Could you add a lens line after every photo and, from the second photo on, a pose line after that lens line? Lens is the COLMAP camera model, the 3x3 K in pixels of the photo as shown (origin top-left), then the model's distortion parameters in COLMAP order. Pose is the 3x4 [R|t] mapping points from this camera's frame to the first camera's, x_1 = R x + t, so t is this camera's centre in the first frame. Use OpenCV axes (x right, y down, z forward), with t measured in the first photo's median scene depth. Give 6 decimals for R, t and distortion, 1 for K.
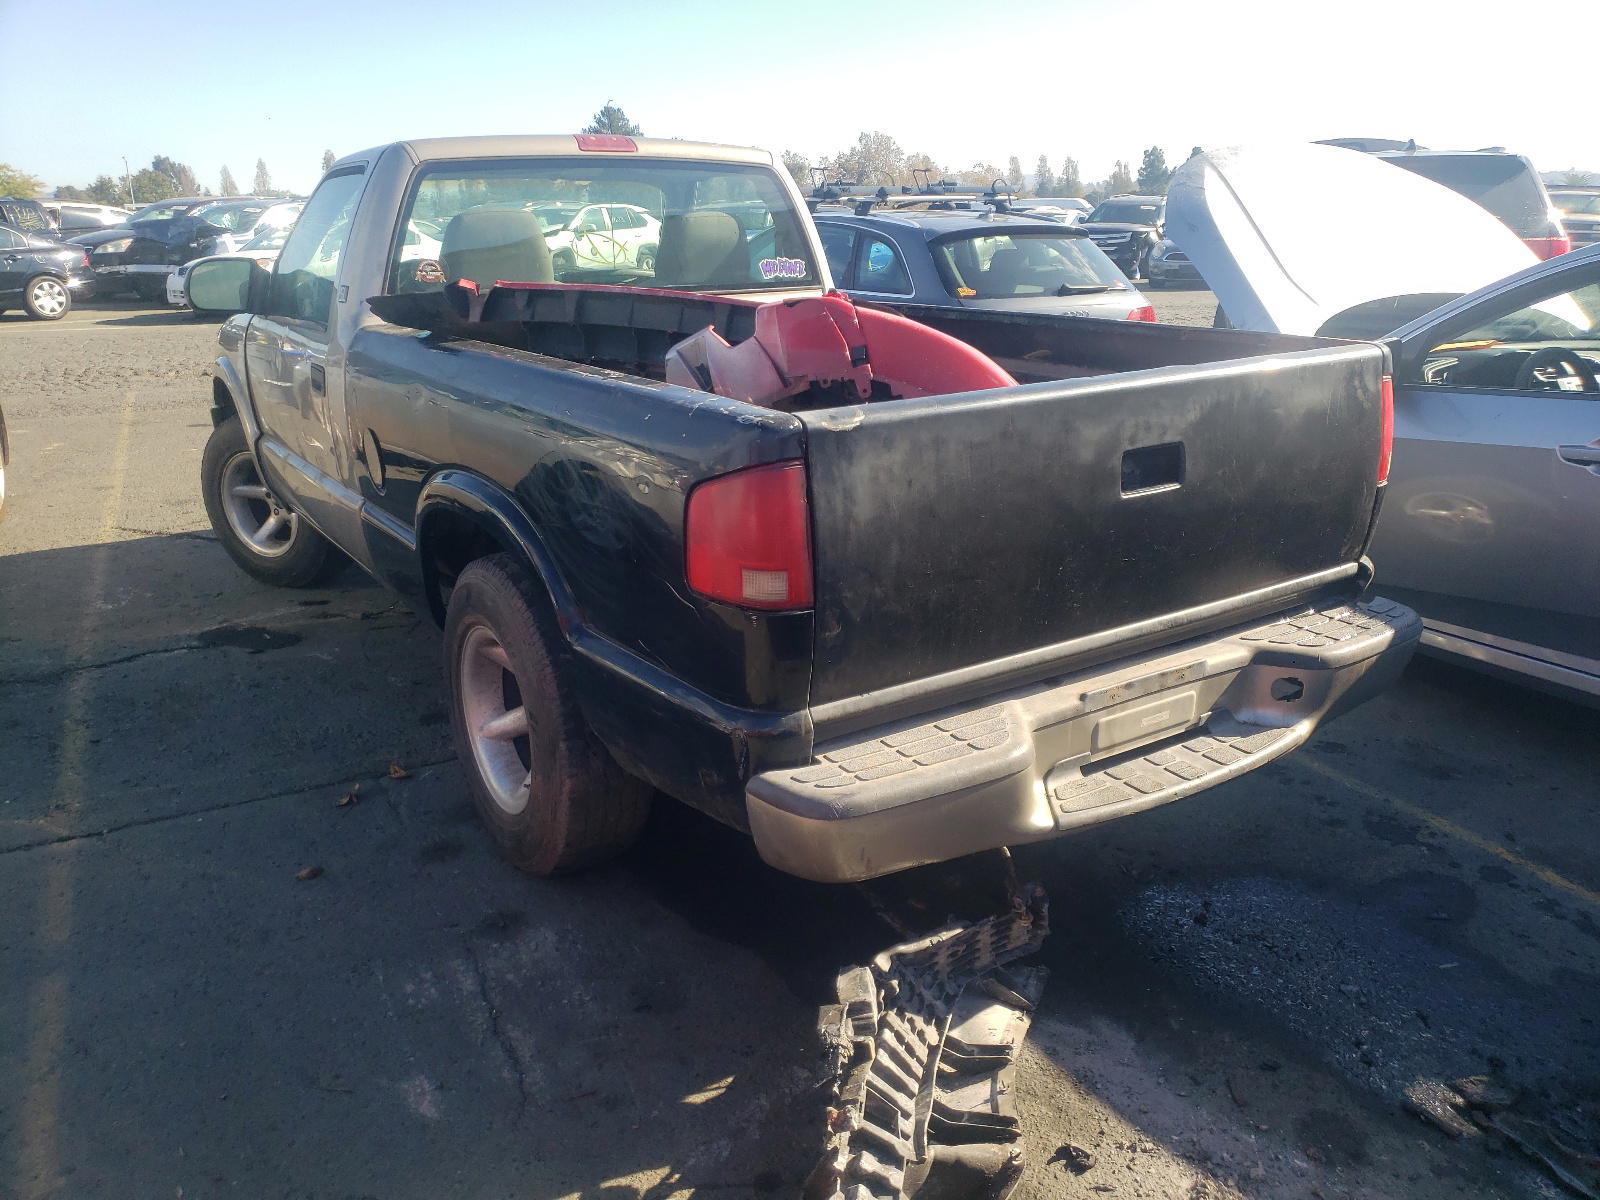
lens RADIAL K [[1221.0, 0, 801.2], [0, 1221.0, 603.9], [0, 0, 1]] dist [0.031116, -0.001457]
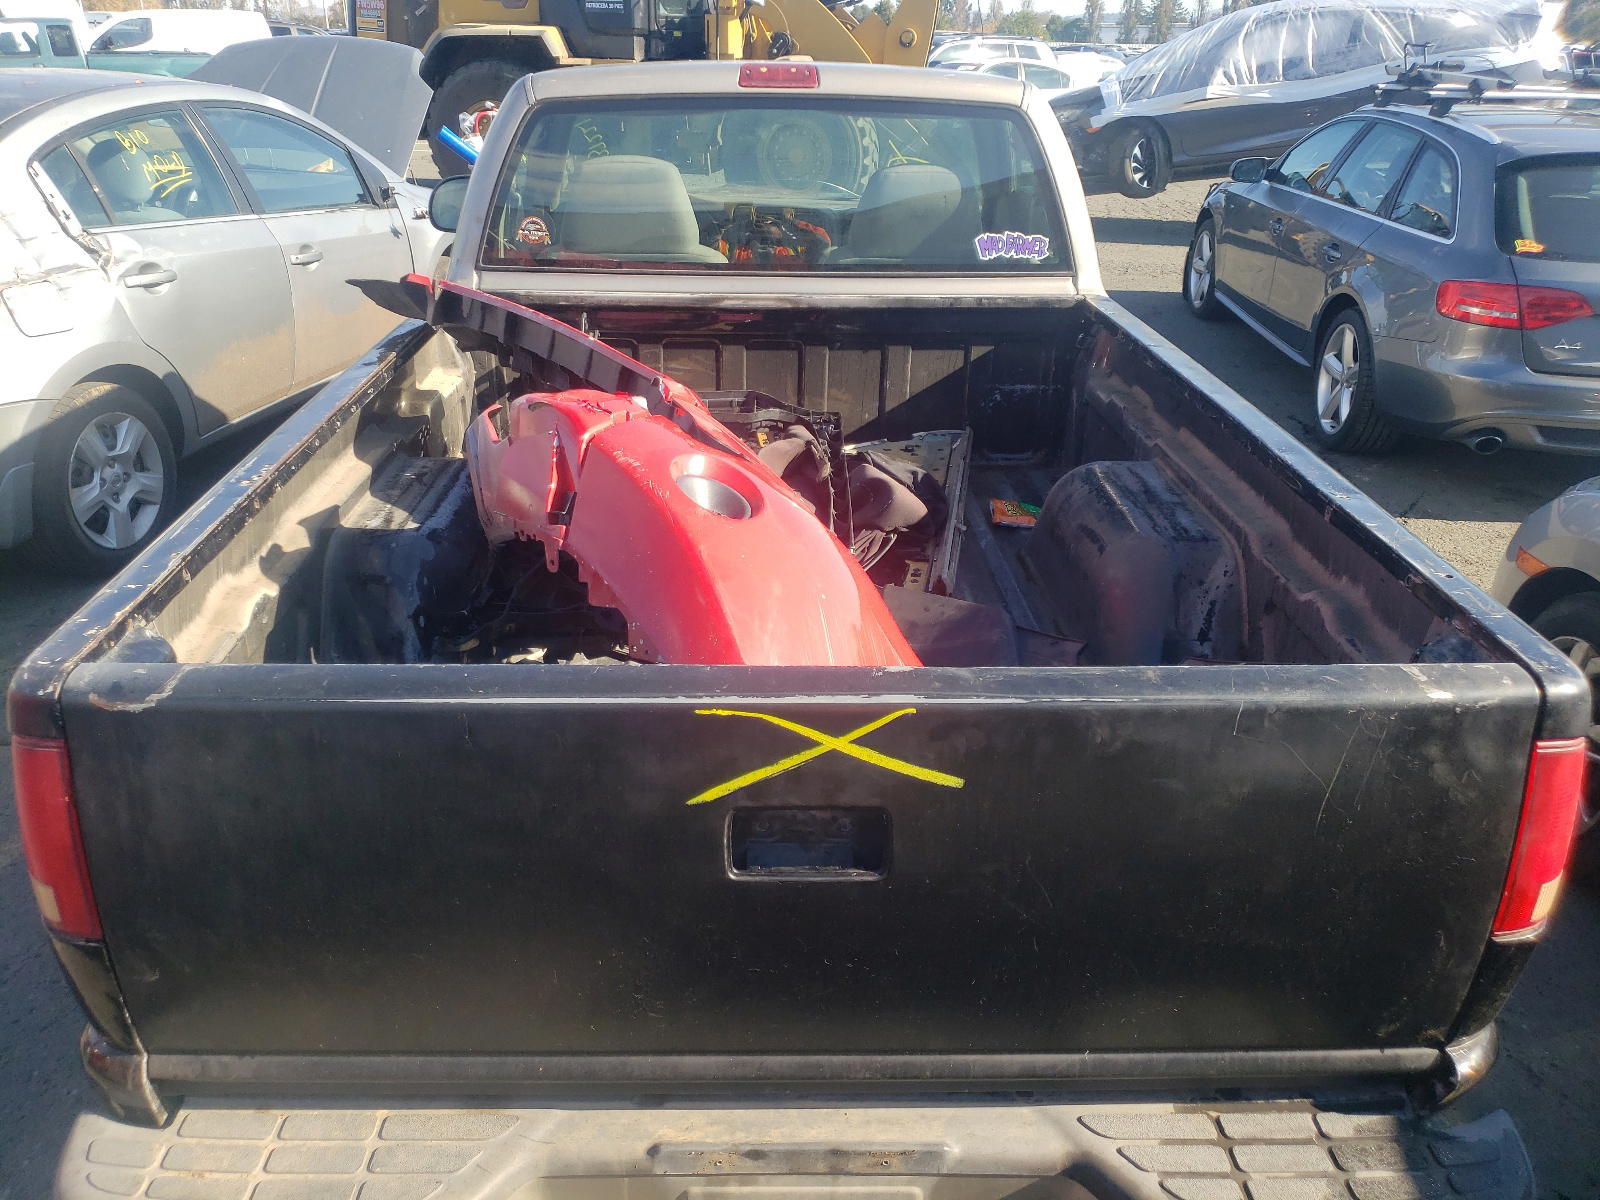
lens RADIAL K [[1221.0, 0, 798.1], [0, 1221.0, 593.9], [0, 0, 1]] dist [0.031116, -0.001457]
pose [[0.844387, 0.245916, -0.475958, 0.427556], [-0.188605, 0.968000, 0.165542, -0.256143], [0.501436, -0.050013, 0.863748, 0.427302]]
